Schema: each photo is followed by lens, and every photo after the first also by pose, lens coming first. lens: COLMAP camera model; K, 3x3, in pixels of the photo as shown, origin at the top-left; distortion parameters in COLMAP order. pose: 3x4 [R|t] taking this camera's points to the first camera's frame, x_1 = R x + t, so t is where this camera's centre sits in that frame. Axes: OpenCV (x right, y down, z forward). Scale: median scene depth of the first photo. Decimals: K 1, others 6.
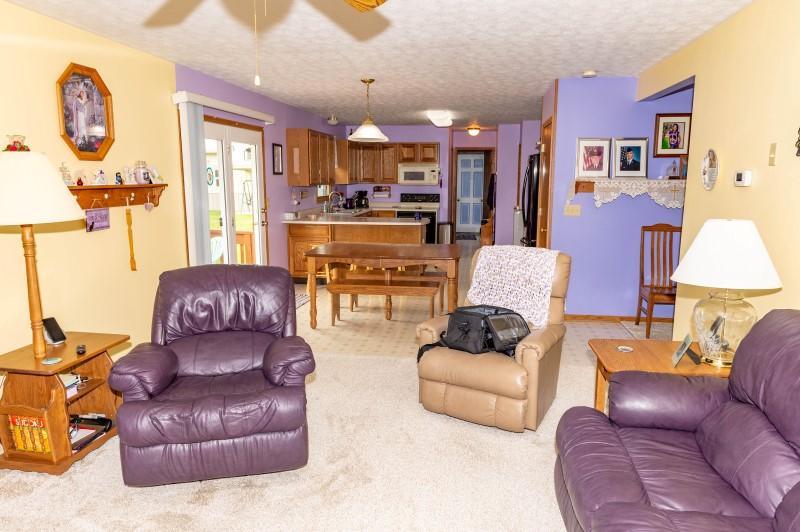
lens RADIAL K [[557.8, 0, 398.0], [0, 557.8, 268.6], [0, 0, 1]] dist [-0.002380, 0.004415]
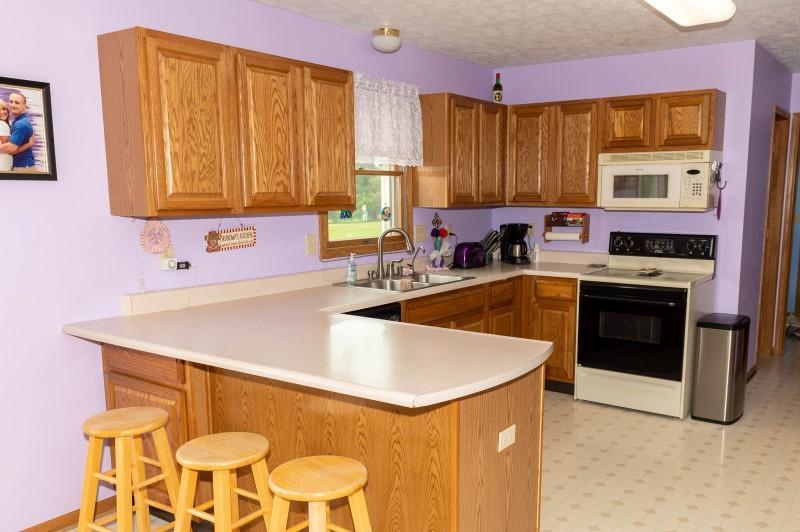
lens RADIAL K [[704.3, 0, 439.7], [0, 704.3, 294.3], [0, 0, 1]] dist [0.008661, -0.017863]
pose [[0.901160, 0.056260, -0.429819, 0.113643], [-0.065733, 0.997811, -0.007211, -0.083109], [0.428473, 0.034752, 0.902886, 0.527959]]
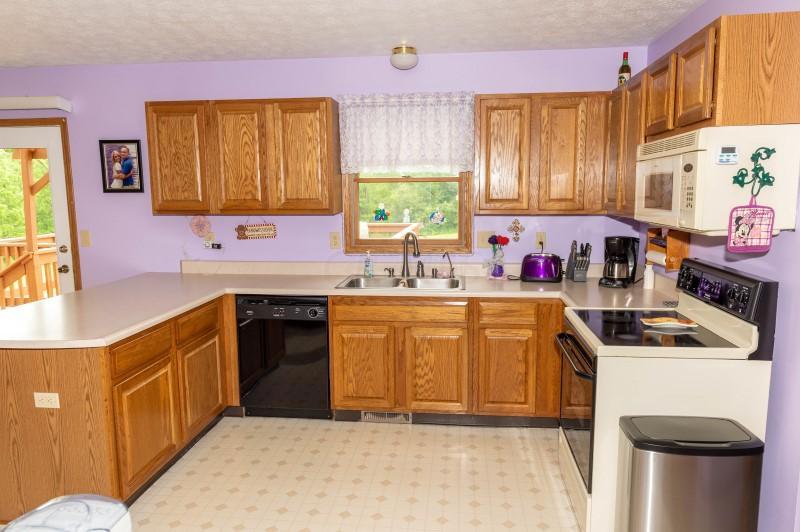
lens RADIAL K [[557.8, 0, 399.7], [0, 557.8, 266.8], [0, 0, 1]] dist [-0.002380, 0.004415]
pose [[0.034761, 0.127106, -0.991280, 0.267590], [-0.158755, 0.979987, 0.120091, -0.145858], [0.986706, 0.153196, 0.054244, 0.885379]]
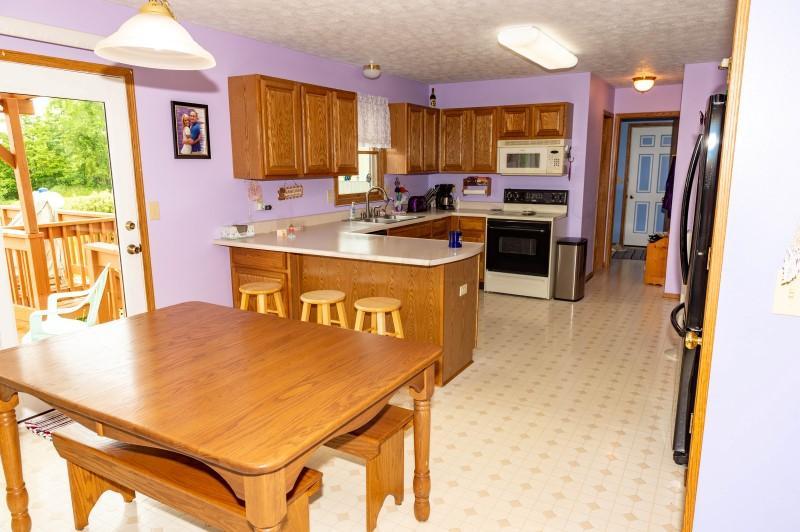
lens RADIAL K [[557.8, 0, 397.5], [0, 557.8, 262.7], [0, 0, 1]] dist [-0.002380, 0.004415]
pose [[0.930414, 0.056431, -0.362141, 0.127616], [-0.052317, 0.998406, 0.021166, -0.061250], [0.362758, -0.000747, 0.931883, 0.388808]]
